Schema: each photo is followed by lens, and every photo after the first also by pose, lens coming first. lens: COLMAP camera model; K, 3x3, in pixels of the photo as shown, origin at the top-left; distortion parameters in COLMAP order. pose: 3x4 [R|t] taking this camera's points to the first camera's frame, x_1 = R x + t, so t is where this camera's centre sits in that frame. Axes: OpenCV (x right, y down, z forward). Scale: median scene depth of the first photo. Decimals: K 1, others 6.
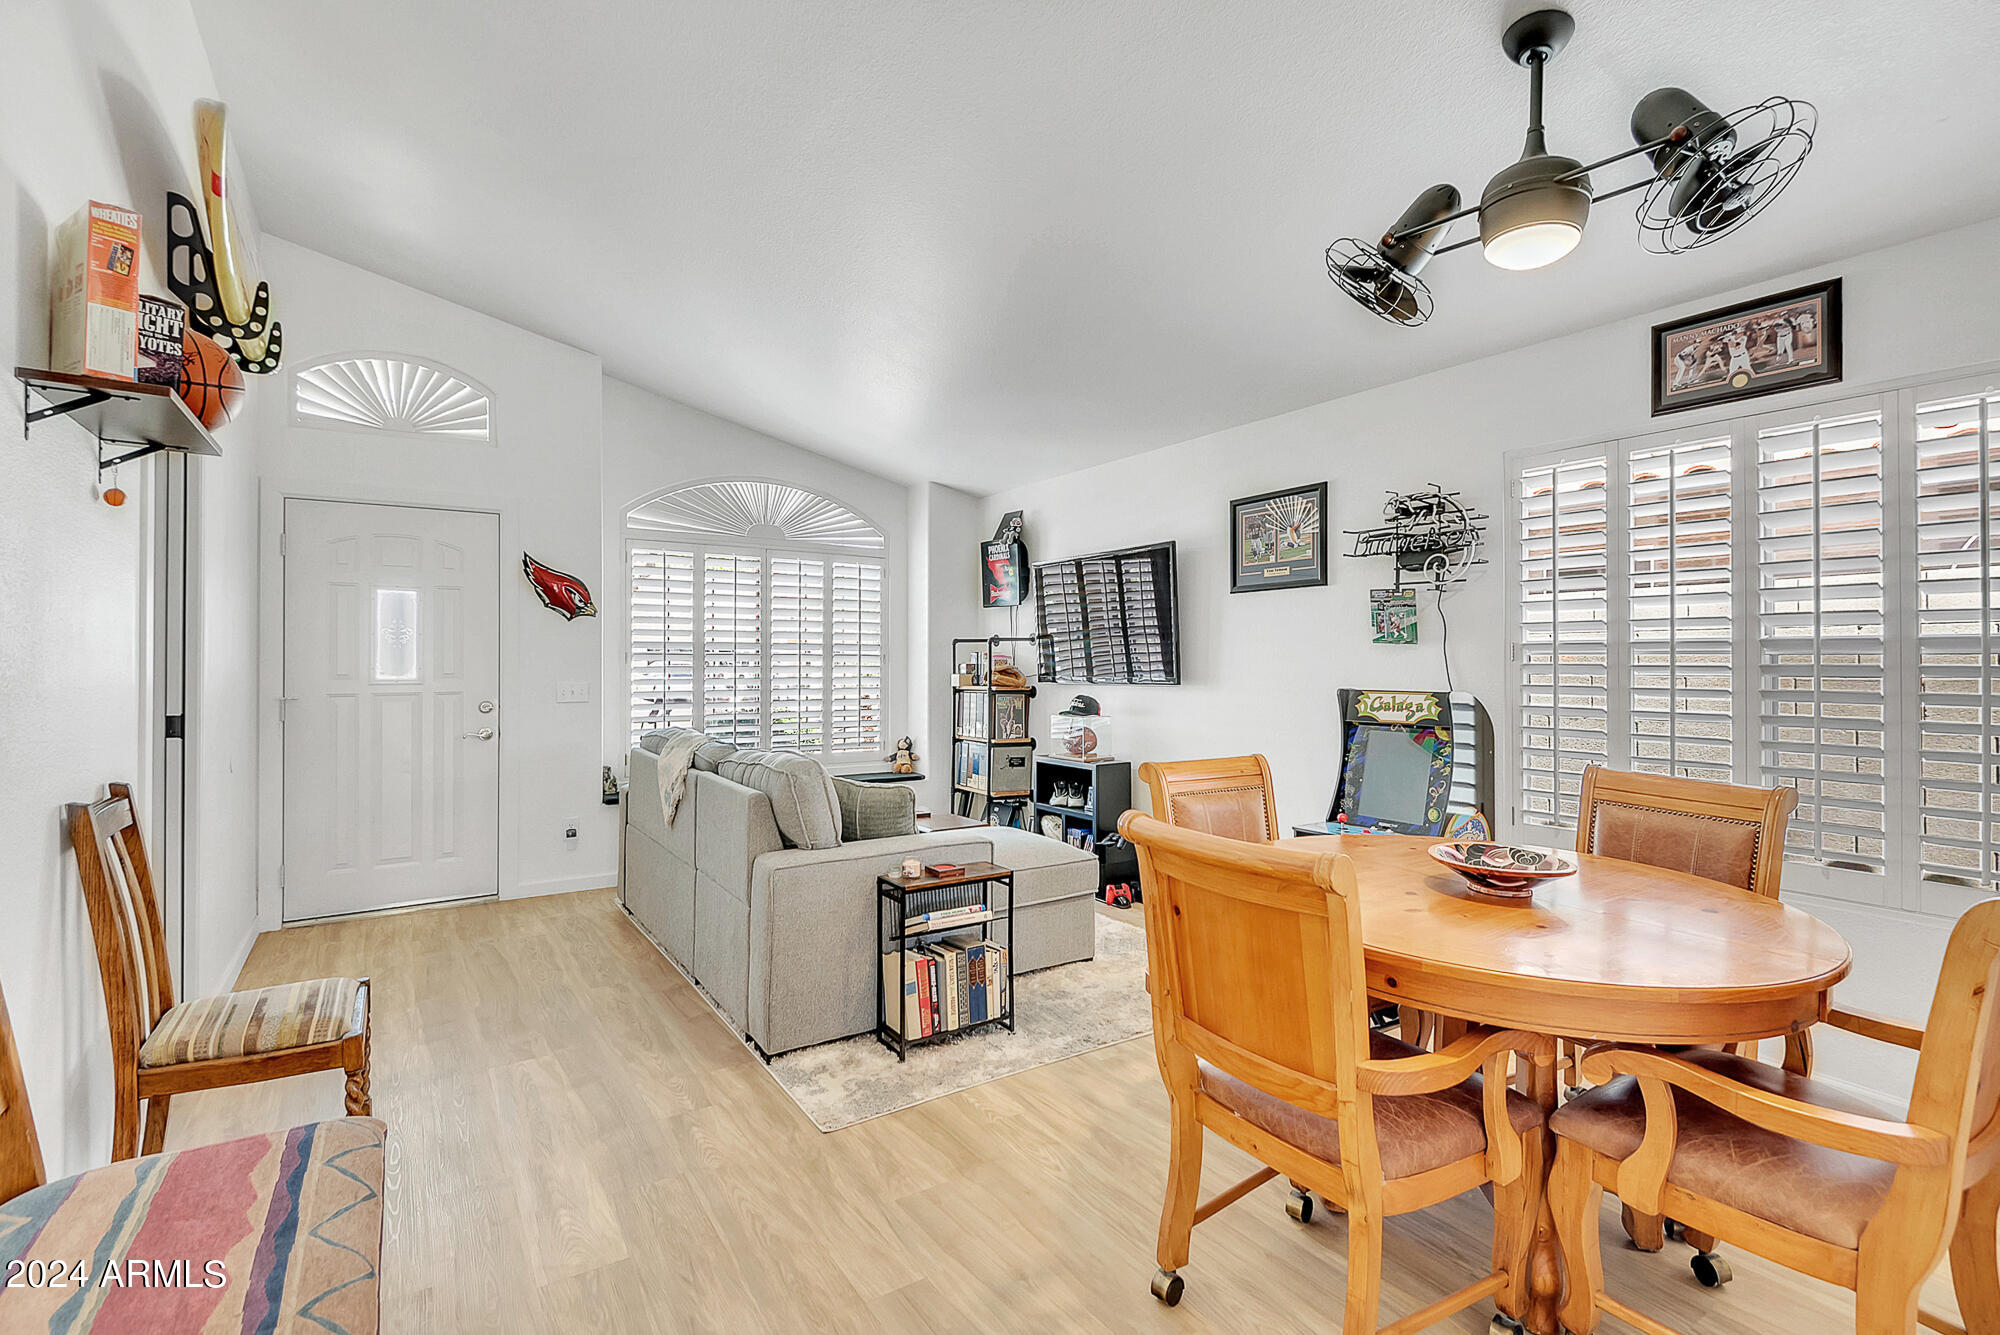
lens RADIAL K [[957.5, 0, 1000.0], [0, 957.5, 667.5], [0, 0, 1]] dist [0.000564, -0.000140]
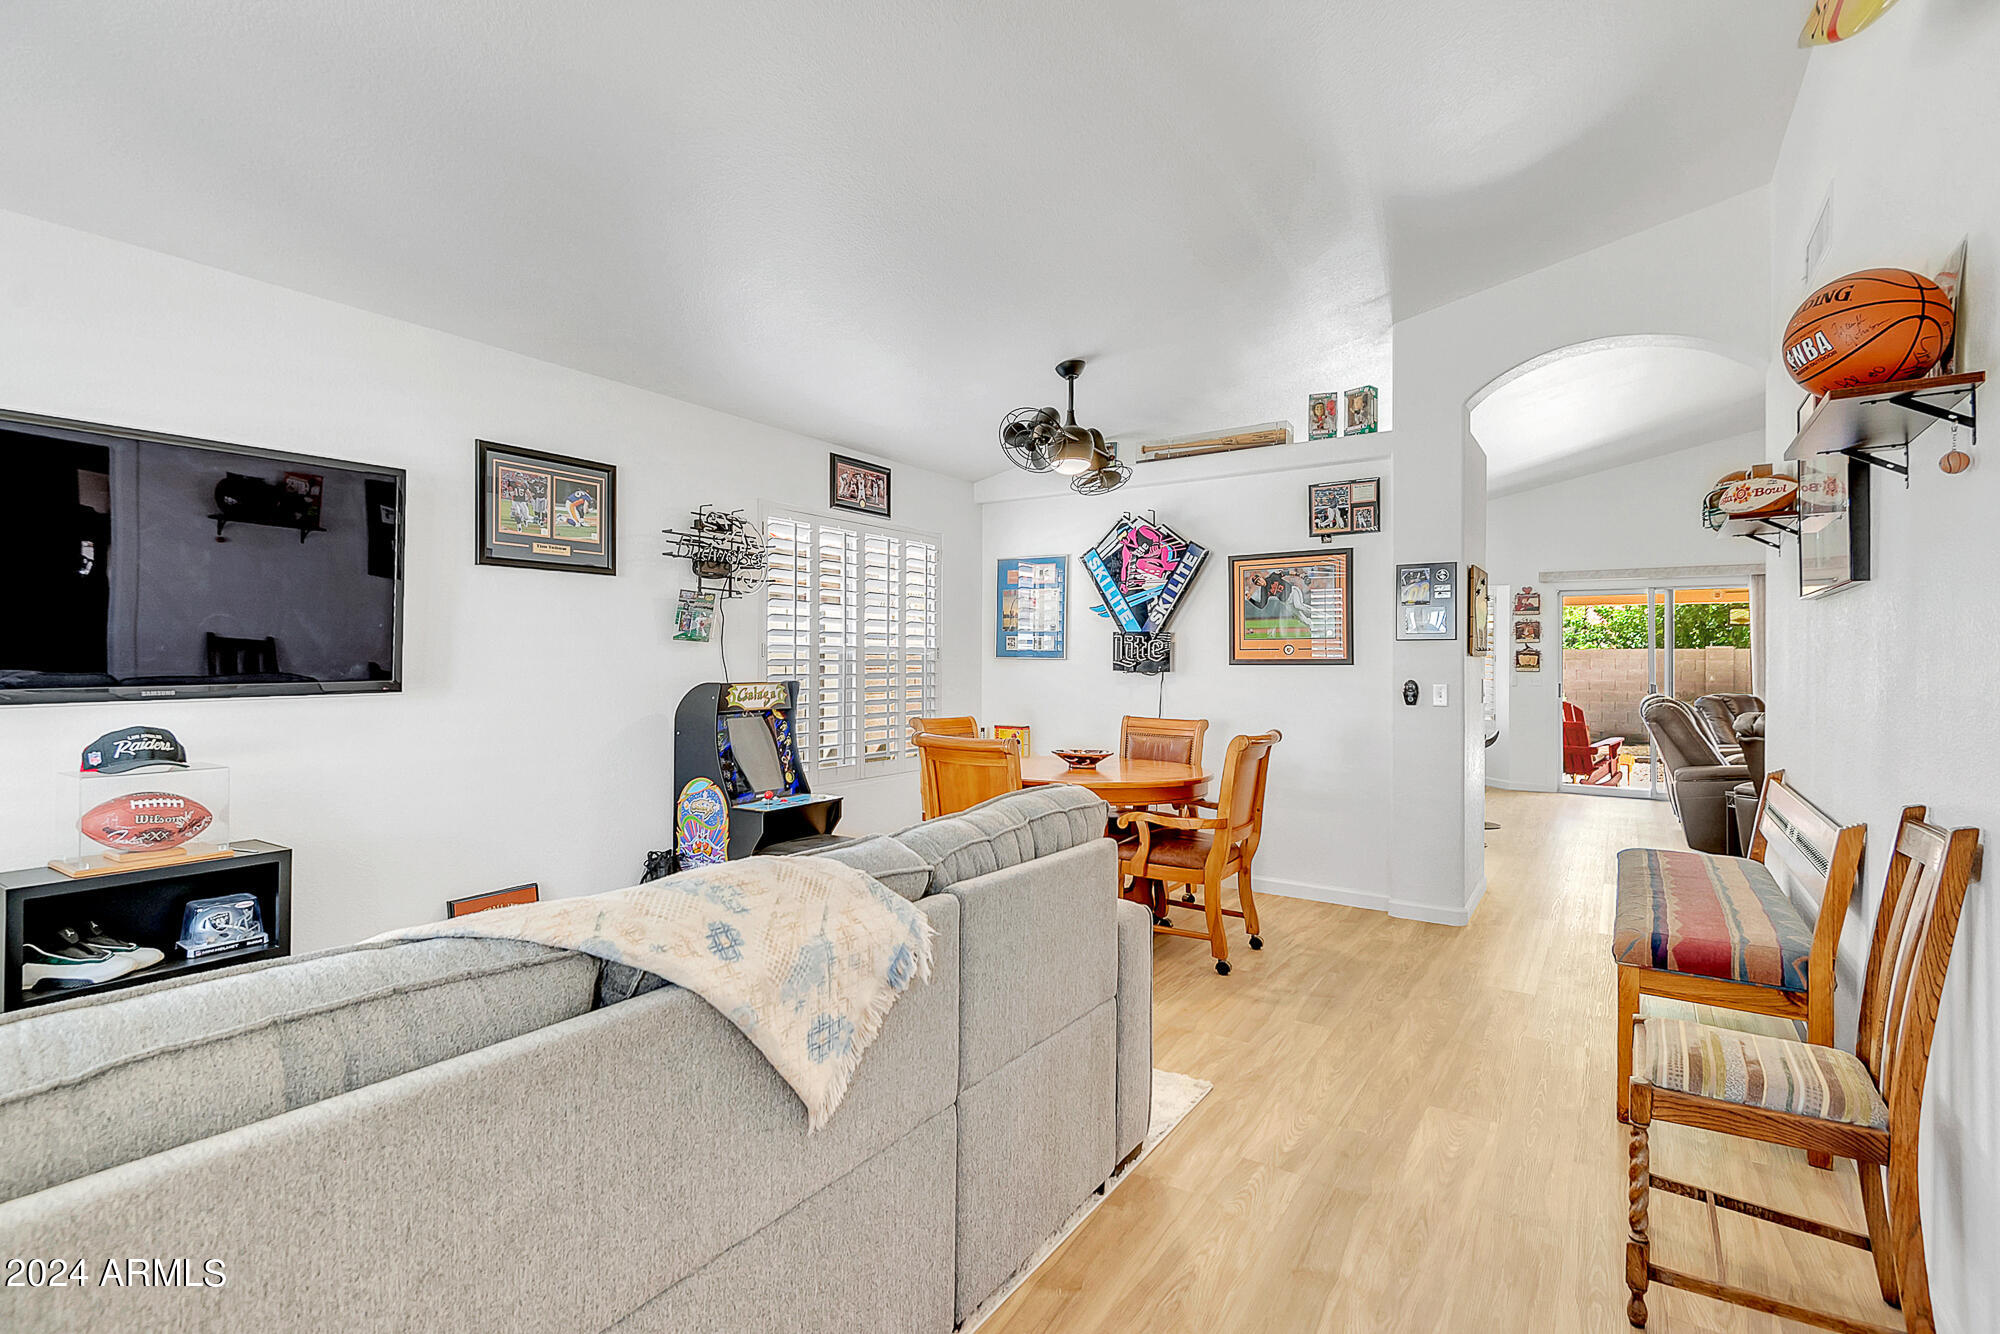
lens RADIAL K [[940.8, 0, 1004.6], [0, 940.8, 658.3], [0, 0, 1]] dist [0.024105, -0.000259]
pose [[-0.416470, -0.005756, 0.909131, -0.779994], [-0.005877, 0.999976, 0.003640, -0.011656], [-0.909131, -0.003827, -0.416493, 1.211506]]
